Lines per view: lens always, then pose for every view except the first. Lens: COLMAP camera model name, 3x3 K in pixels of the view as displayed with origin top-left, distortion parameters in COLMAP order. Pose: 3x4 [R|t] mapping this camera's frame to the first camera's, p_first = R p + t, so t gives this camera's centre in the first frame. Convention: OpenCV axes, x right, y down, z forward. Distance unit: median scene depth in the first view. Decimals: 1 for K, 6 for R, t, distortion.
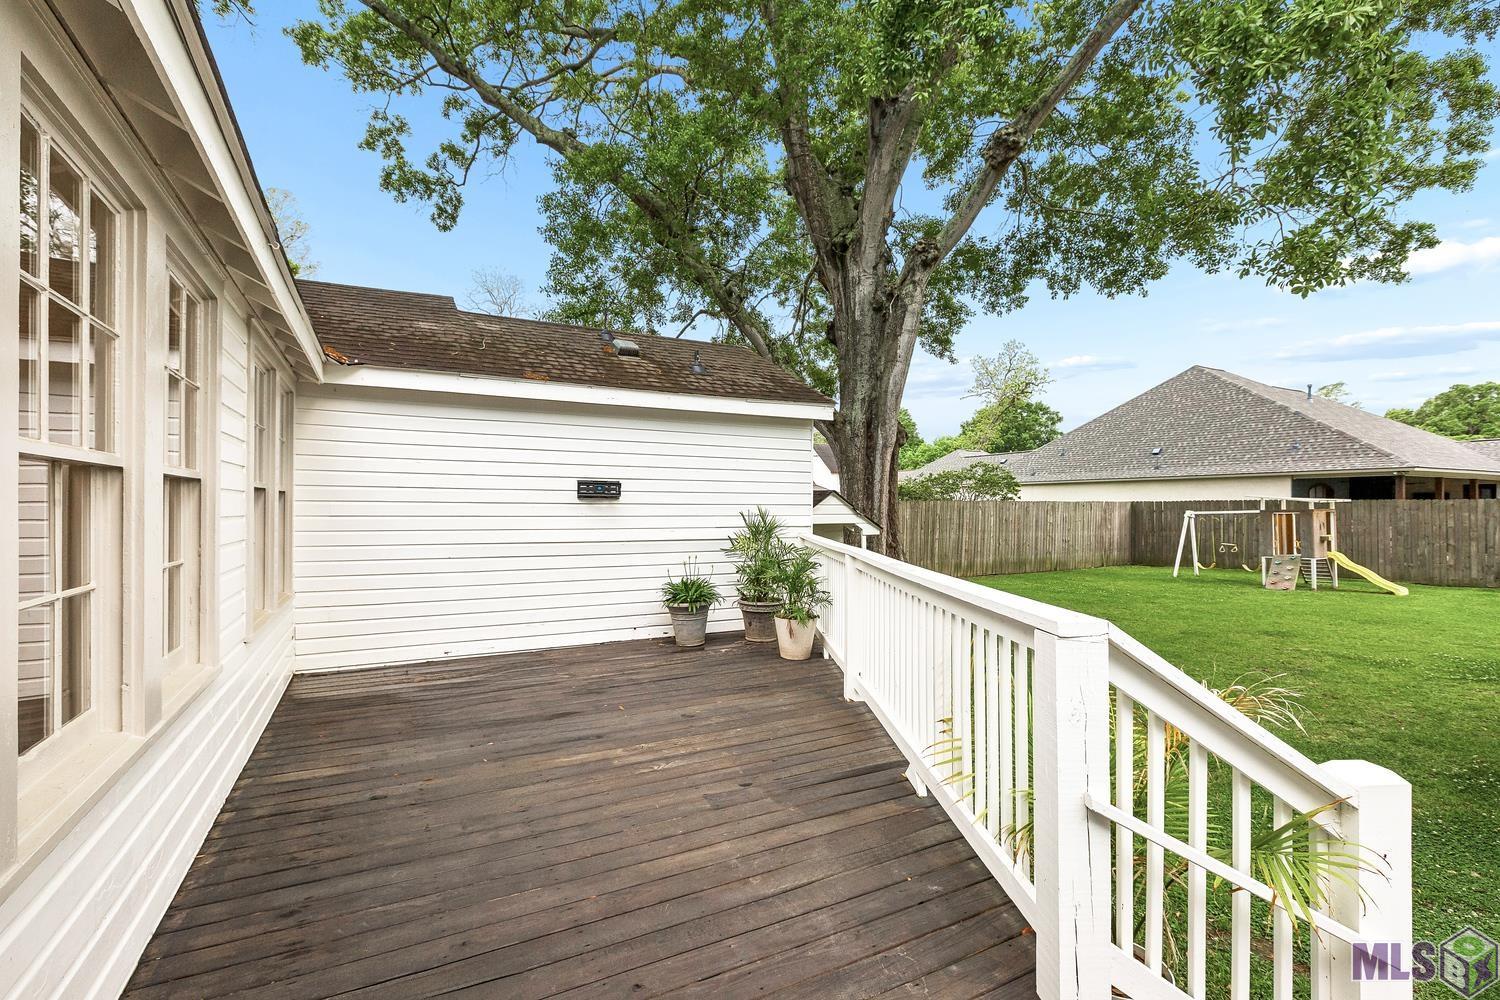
lens RADIAL K [[668.2, 0, 749.7], [0, 668.2, 506.5], [0, 0, 1]] dist [0.000038, -0.001323]
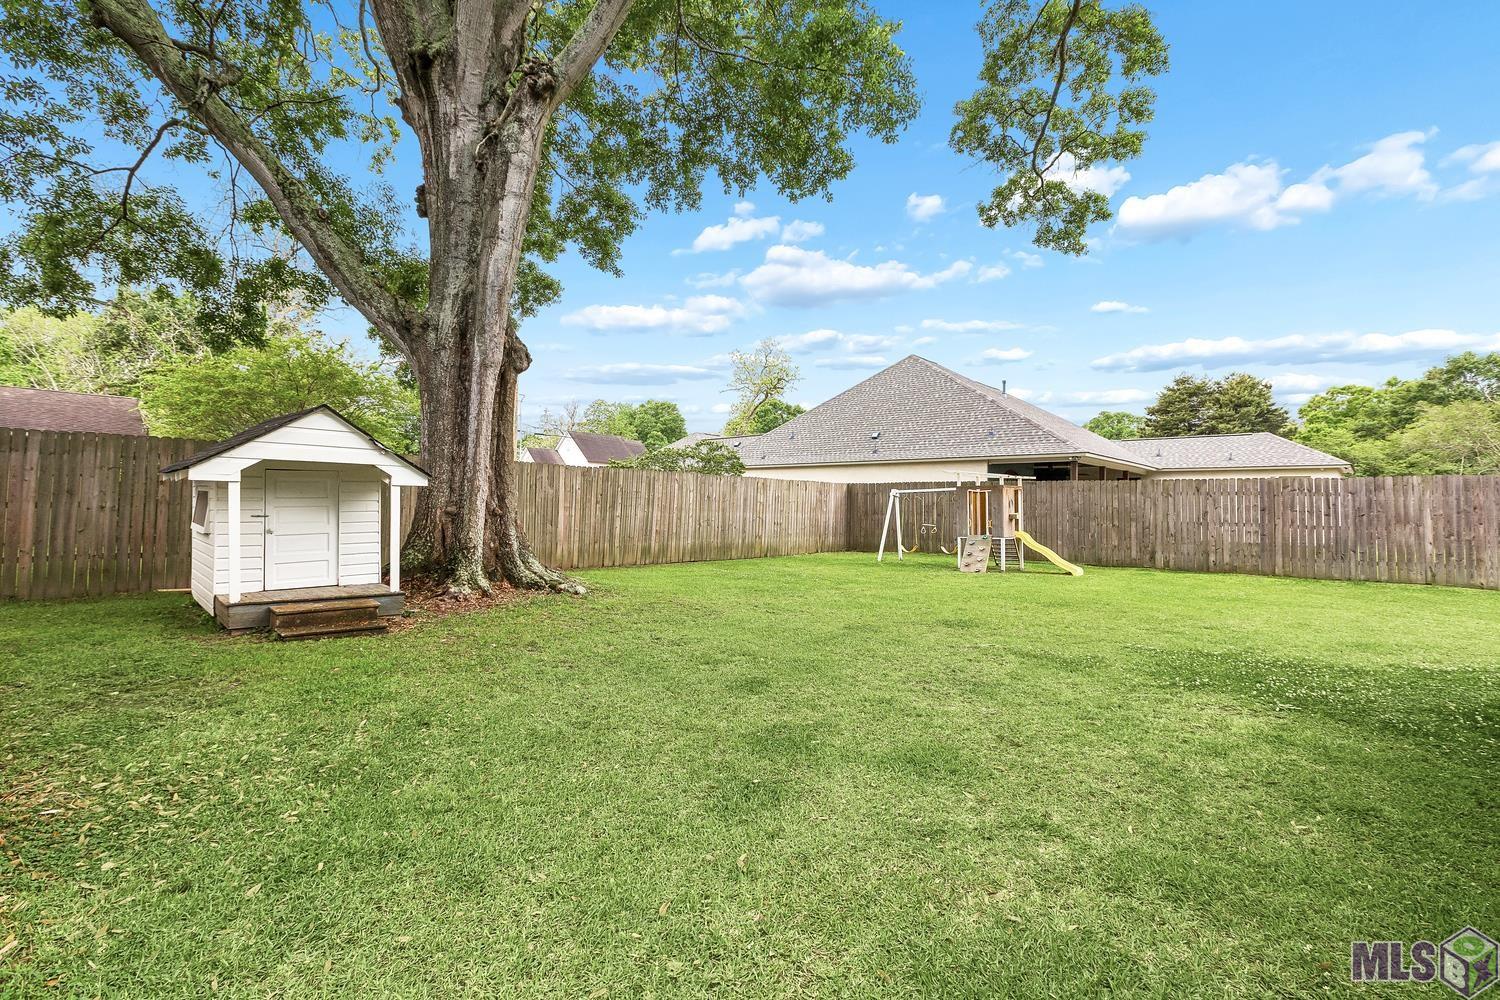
lens RADIAL K [[668.2, 0, 756.6], [0, 668.2, 487.5], [0, 0, 1]] dist [0.000038, -0.001323]
pose [[0.942517, 0.029063, 0.332893, 0.208038], [-0.020980, 0.999392, -0.027851, 0.040428], [-0.333500, 0.019266, 0.942553, 0.234506]]
